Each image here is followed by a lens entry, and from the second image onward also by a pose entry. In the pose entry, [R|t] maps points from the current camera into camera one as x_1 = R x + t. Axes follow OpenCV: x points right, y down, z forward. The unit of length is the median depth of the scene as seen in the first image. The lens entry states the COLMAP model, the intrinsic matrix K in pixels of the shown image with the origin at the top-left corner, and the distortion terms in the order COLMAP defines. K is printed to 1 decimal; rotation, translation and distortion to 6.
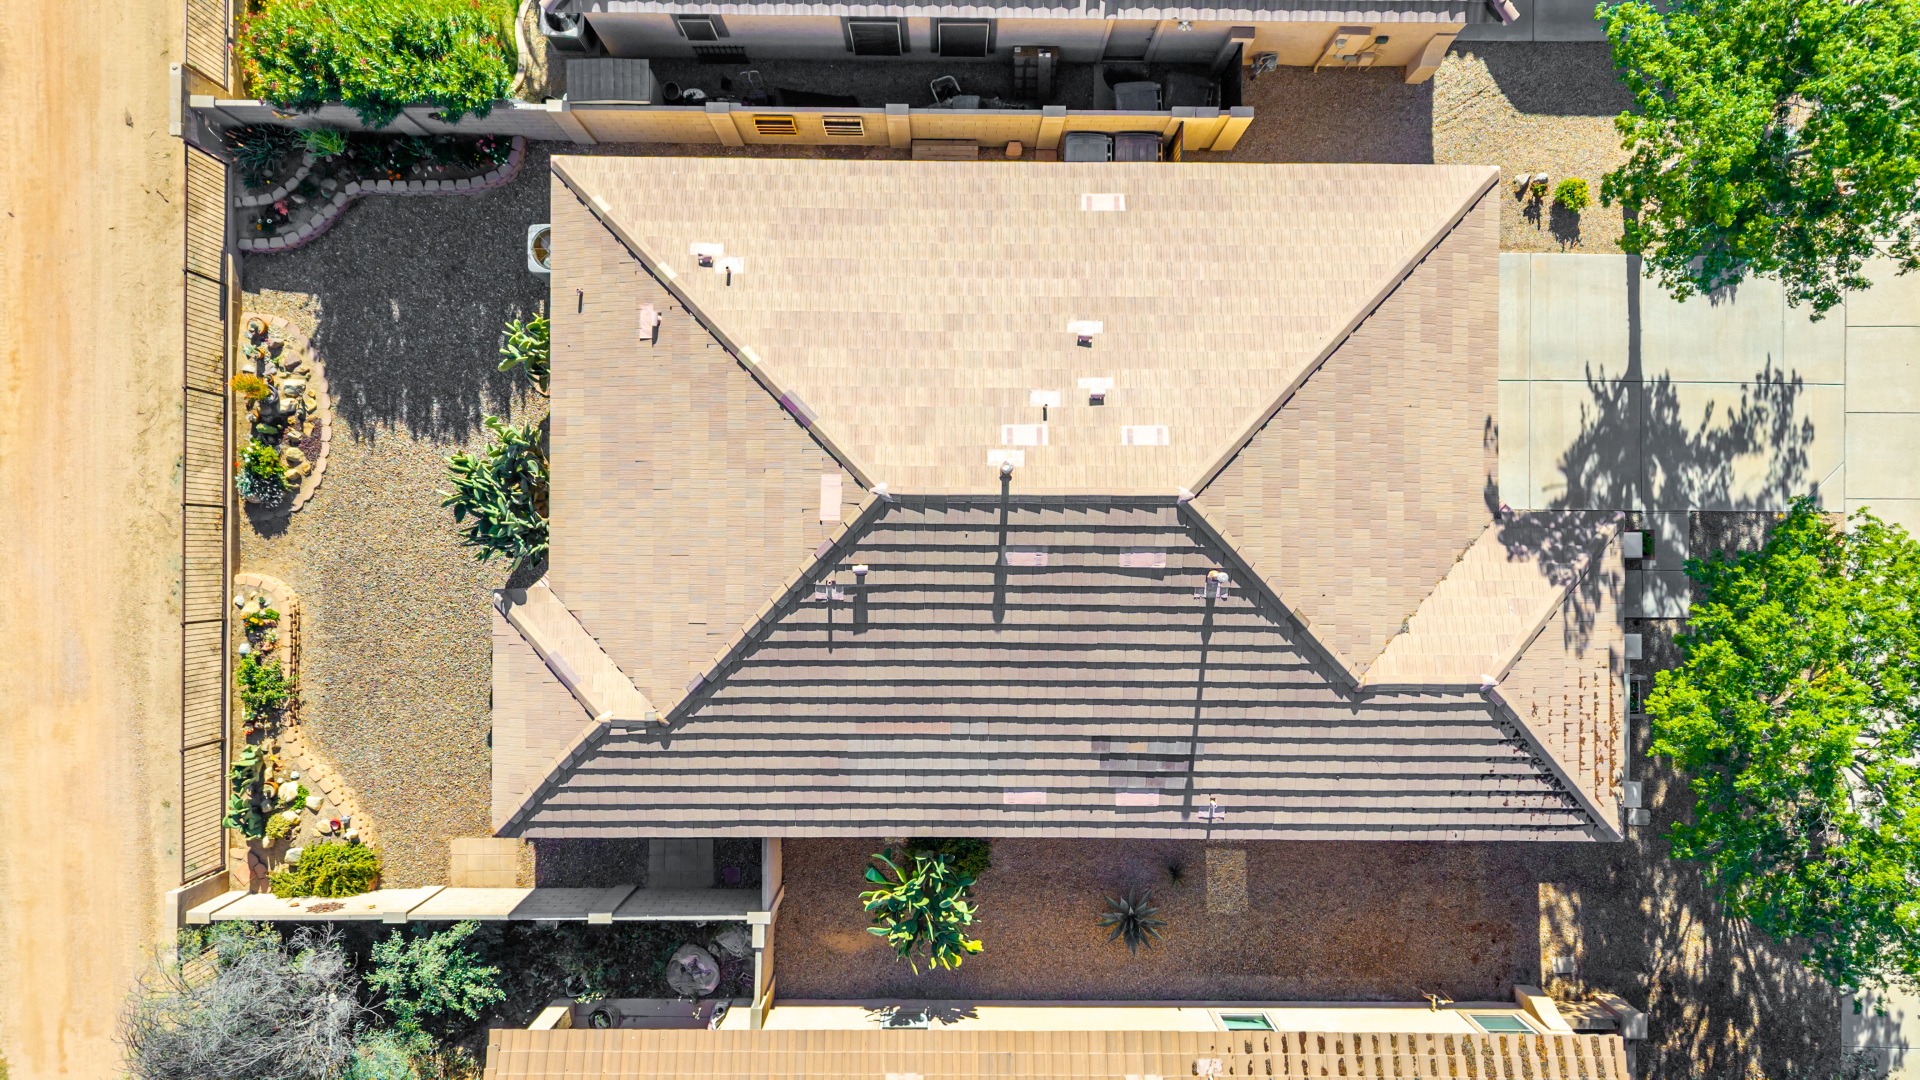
lens RADIAL K [[1279.7, 0, 951.2], [0, 1279.7, 539.4], [0, 0, 1]] dist [0.036542, -0.031045]
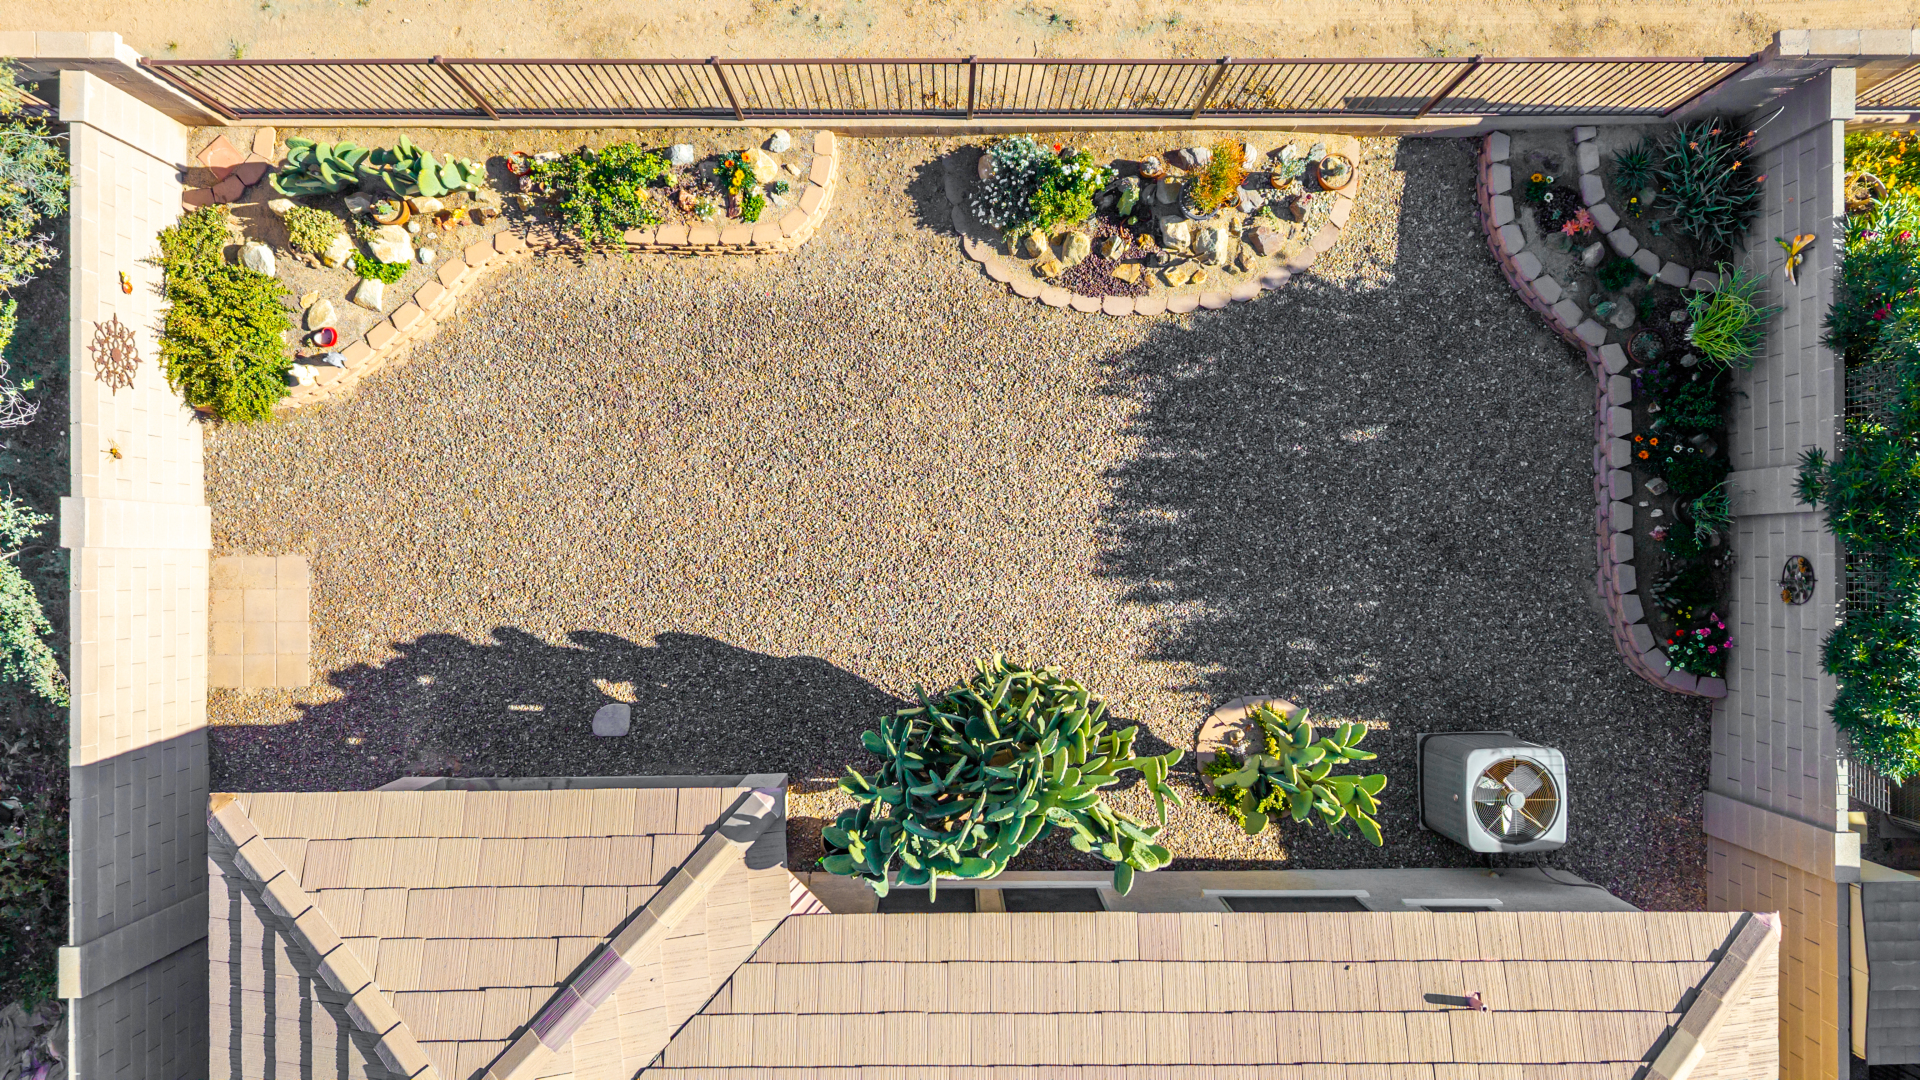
lens RADIAL K [[1279.7, 0, 960.1], [0, 1279.7, 547.2], [0, 0, 1]] dist [0.036542, -0.031045]
pose [[0.006661, 0.999971, -0.003592, -0.393341], [-0.999972, 0.006649, -0.003498, -0.018411], [-0.003474, 0.003615, 0.999987, 0.507046]]
